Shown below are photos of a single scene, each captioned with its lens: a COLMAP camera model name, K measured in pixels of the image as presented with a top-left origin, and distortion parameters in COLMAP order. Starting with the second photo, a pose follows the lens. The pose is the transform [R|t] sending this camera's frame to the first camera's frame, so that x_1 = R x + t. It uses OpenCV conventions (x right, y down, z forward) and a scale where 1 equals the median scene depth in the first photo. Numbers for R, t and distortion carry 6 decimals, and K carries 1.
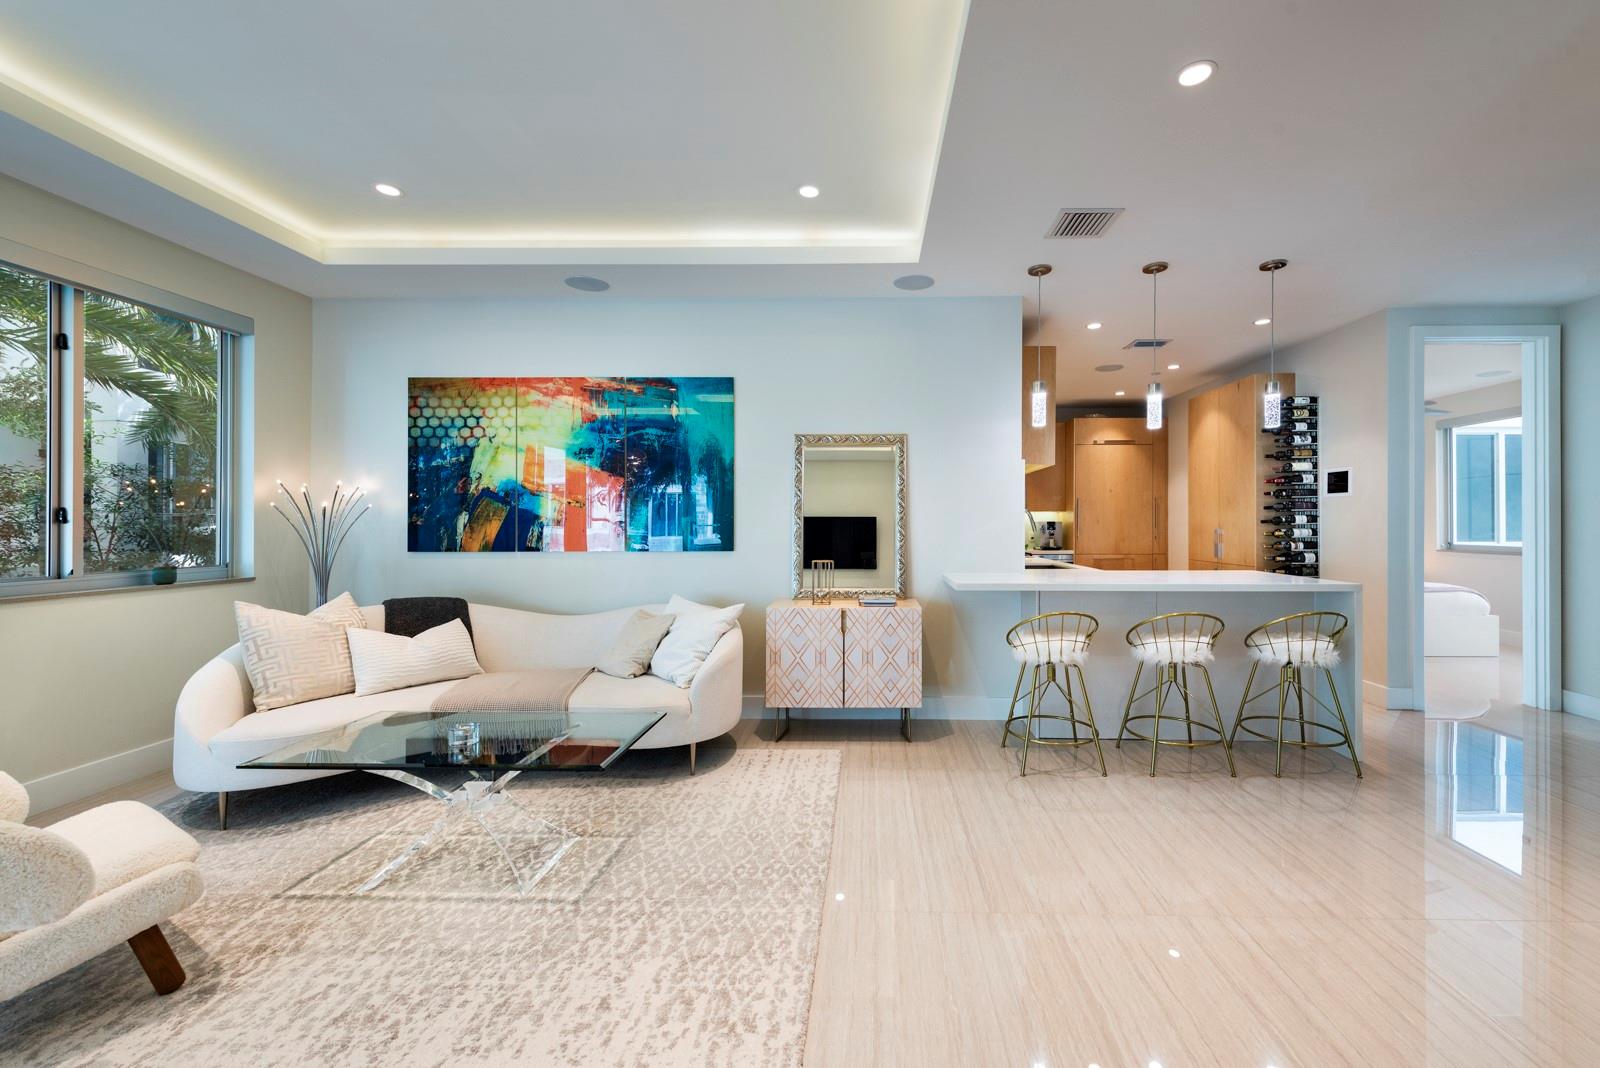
lens RADIAL K [[666.8, 0, 873.1], [0, 666.8, 527.7], [0, 0, 1]] dist [0.000487, -0.002114]
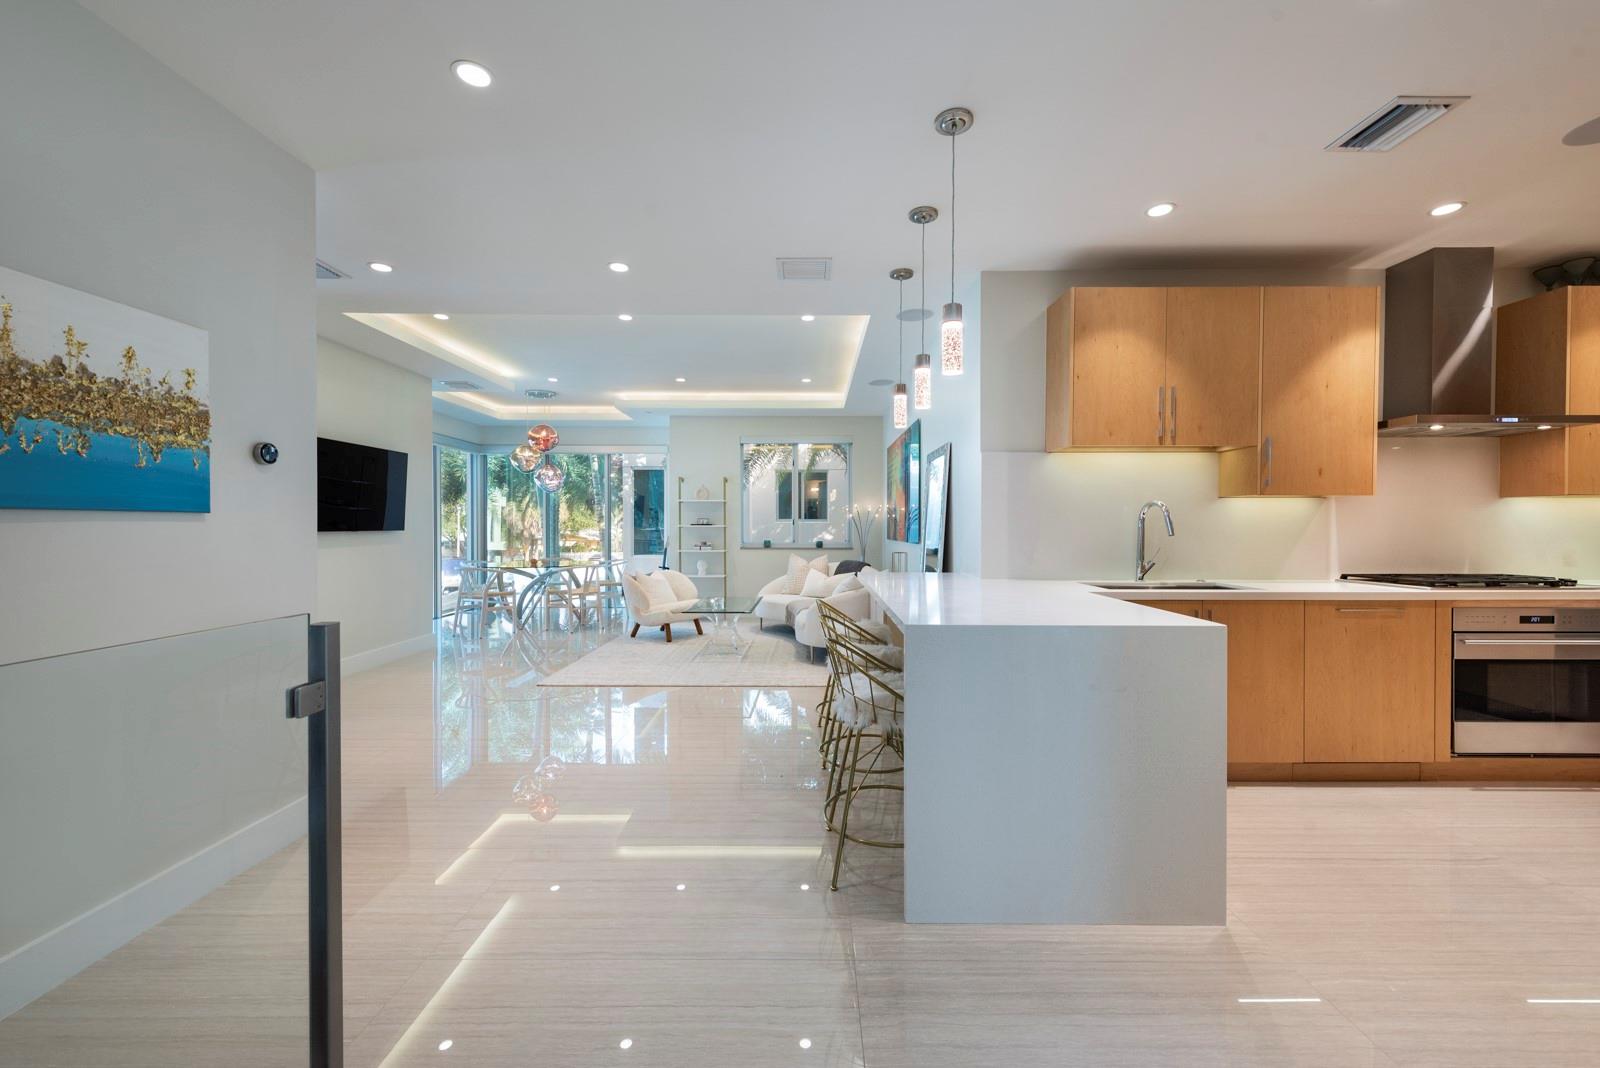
lens RADIAL K [[626.4, 0, 811.8], [0, 626.4, 544.9], [0, 0, 1]] dist [0.000086, -0.001671]
pose [[-0.016864, 0.033359, -0.999301, 1.106913], [-0.001833, 0.999441, 0.033395, -0.006592], [0.999856, 0.002395, -0.016794, 0.800396]]
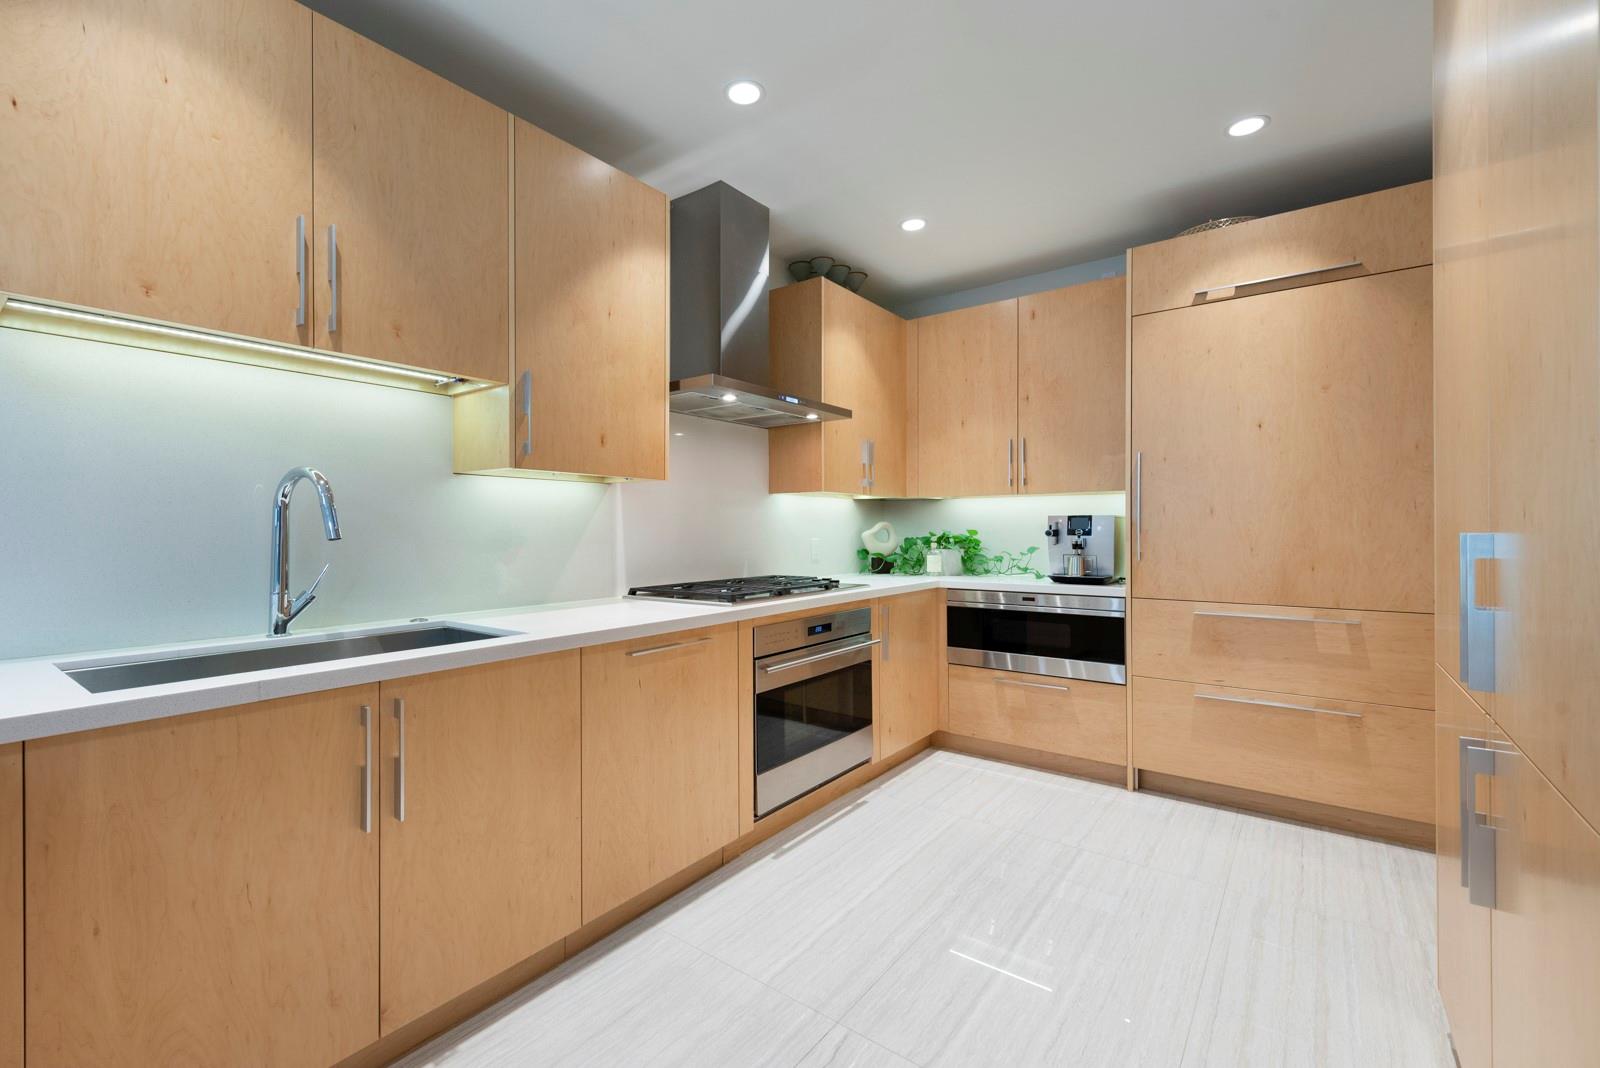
lens RADIAL K [[572.9, 0, 740.8], [0, 572.9, 541.3], [0, 0, 1]] dist [0.002353, 0.000175]
pose [[0.711336, 0.012786, -0.702735, 0.737888], [0.003200, 0.999765, 0.021430, 0.000524], [0.702844, -0.017492, 0.711129, 1.150943]]
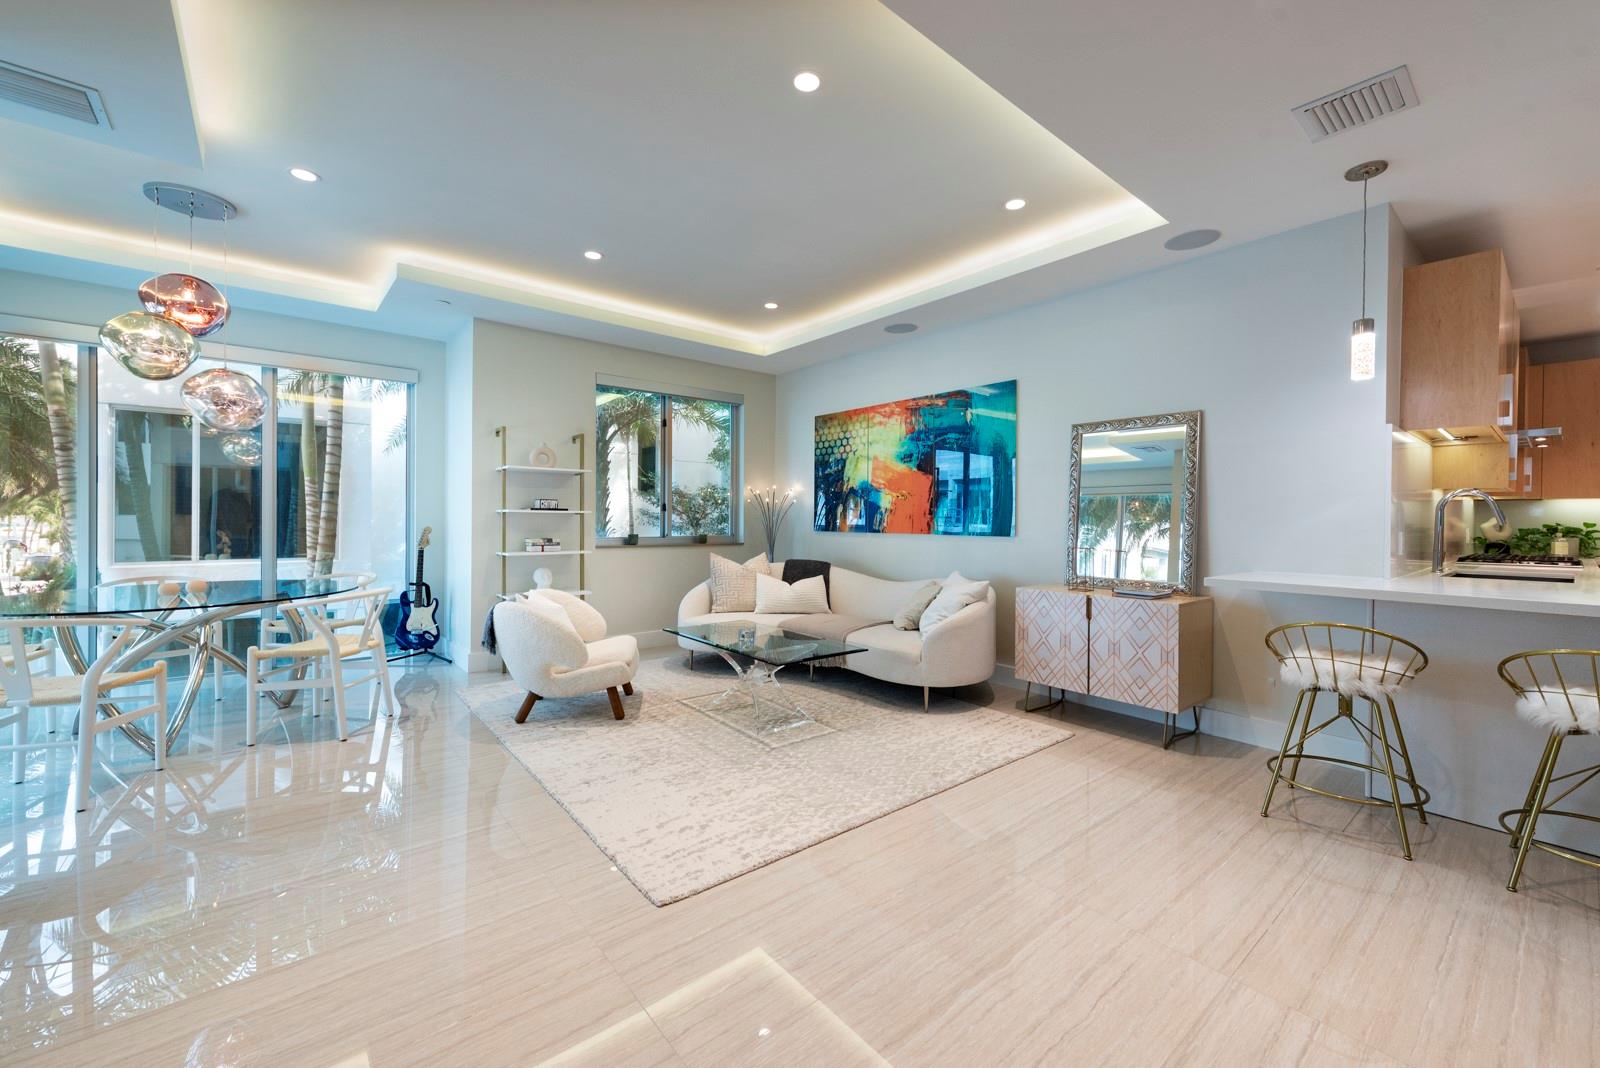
lens RADIAL K [[626.4, 0, 784.1], [0, 626.4, 531.7], [0, 0, 1]] dist [0.000086, -0.001671]
pose [[0.626384, 0.021645, -0.779214, 0.369291], [-0.010650, 0.999759, 0.019210, 0.011182], [0.779442, -0.003735, 0.626464, 0.050100]]
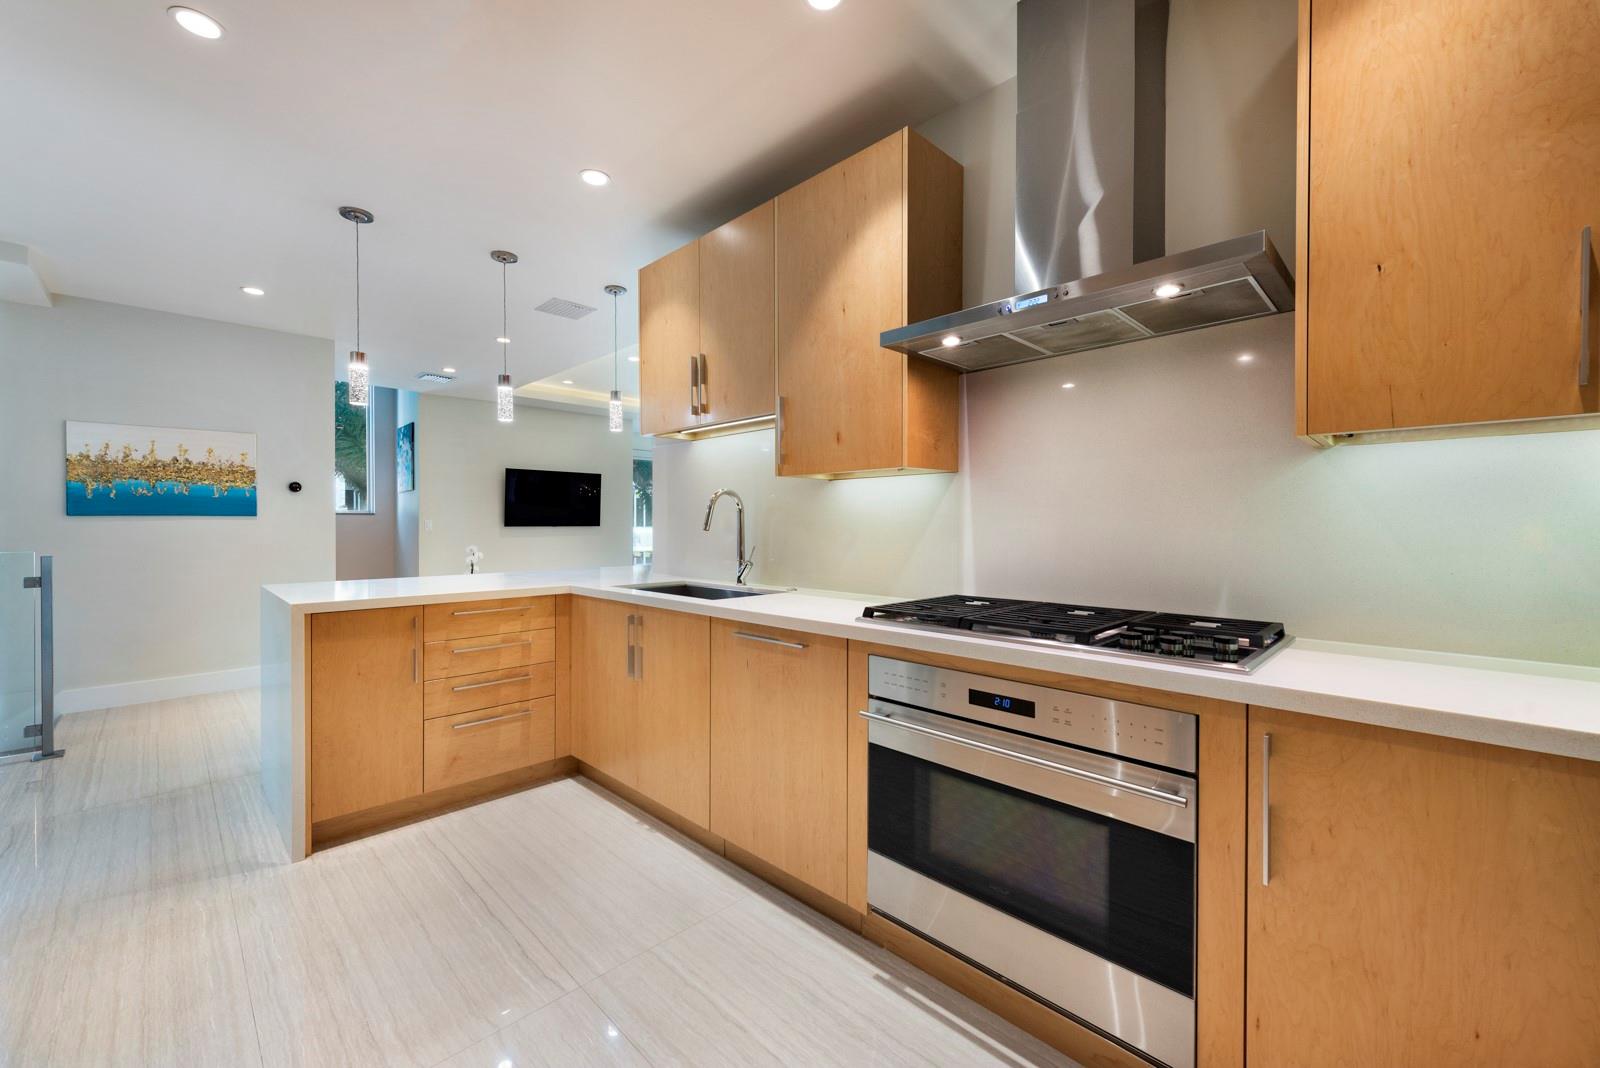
lens RADIAL K [[626.4, 0, 790.3], [0, 626.4, 540.9], [0, 0, 1]] dist [0.000086, -0.001671]
pose [[-0.709638, 0.020673, -0.704263, 0.724291], [0.001604, 0.999614, 0.027727, -0.000385], [0.704565, 0.018546, -0.709397, 1.757960]]
